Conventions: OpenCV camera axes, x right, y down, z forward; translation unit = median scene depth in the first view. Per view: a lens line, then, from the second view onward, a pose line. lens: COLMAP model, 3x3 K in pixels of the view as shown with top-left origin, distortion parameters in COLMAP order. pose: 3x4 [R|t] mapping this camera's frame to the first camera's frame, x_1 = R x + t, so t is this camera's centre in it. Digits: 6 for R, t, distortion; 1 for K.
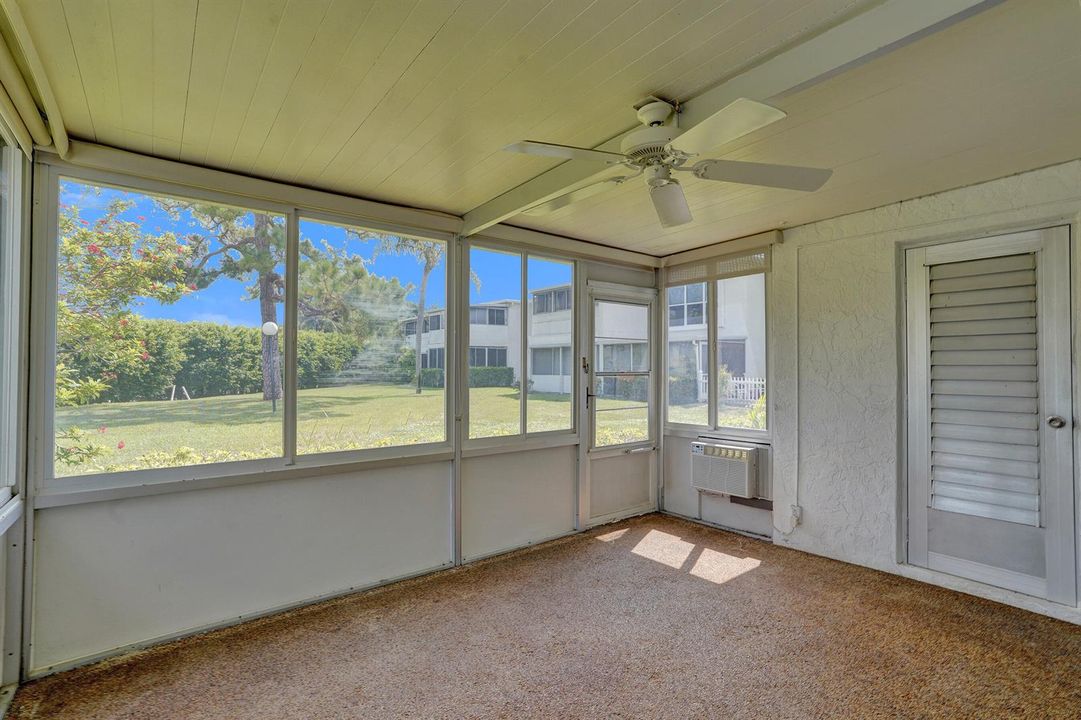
lens RADIAL K [[513.8, 0, 554.6], [0, 513.8, 361.5], [0, 0, 1]] dist [-0.058380, 0.021922]
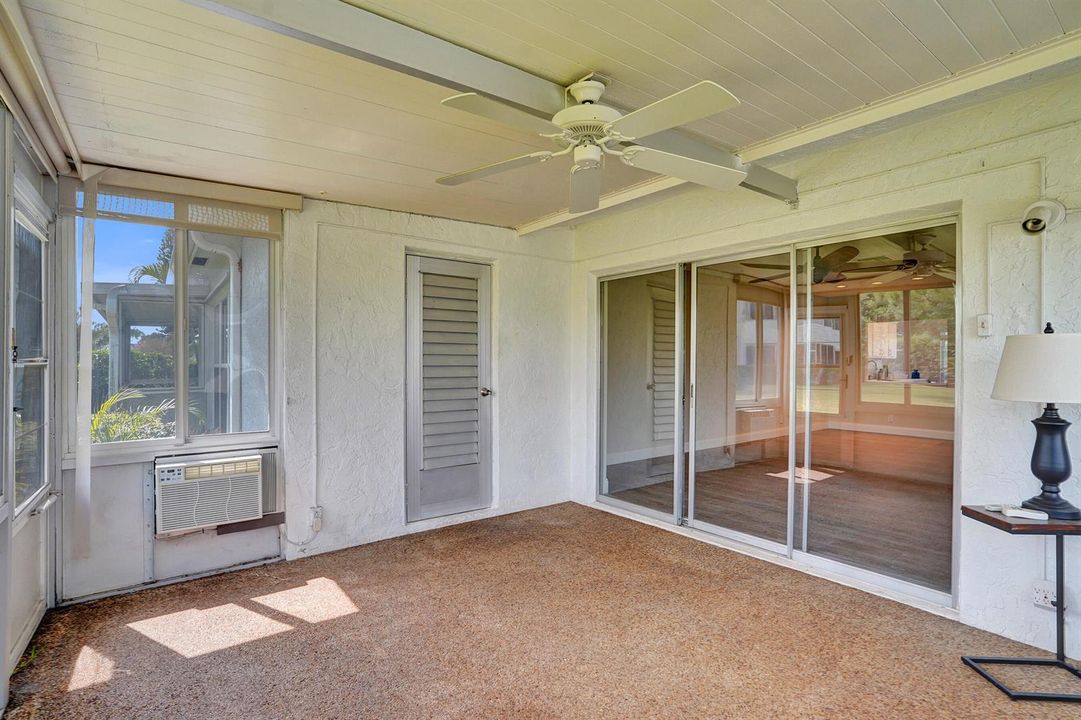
lens RADIAL K [[513.8, 0, 554.6], [0, 513.8, 361.5], [0, 0, 1]] dist [-0.058380, 0.021922]
pose [[0.020027, -0.002598, 0.999796, -0.442953], [-0.014951, 0.999884, 0.002897, 0.015240], [-0.999688, -0.015006, 0.019986, 0.582798]]
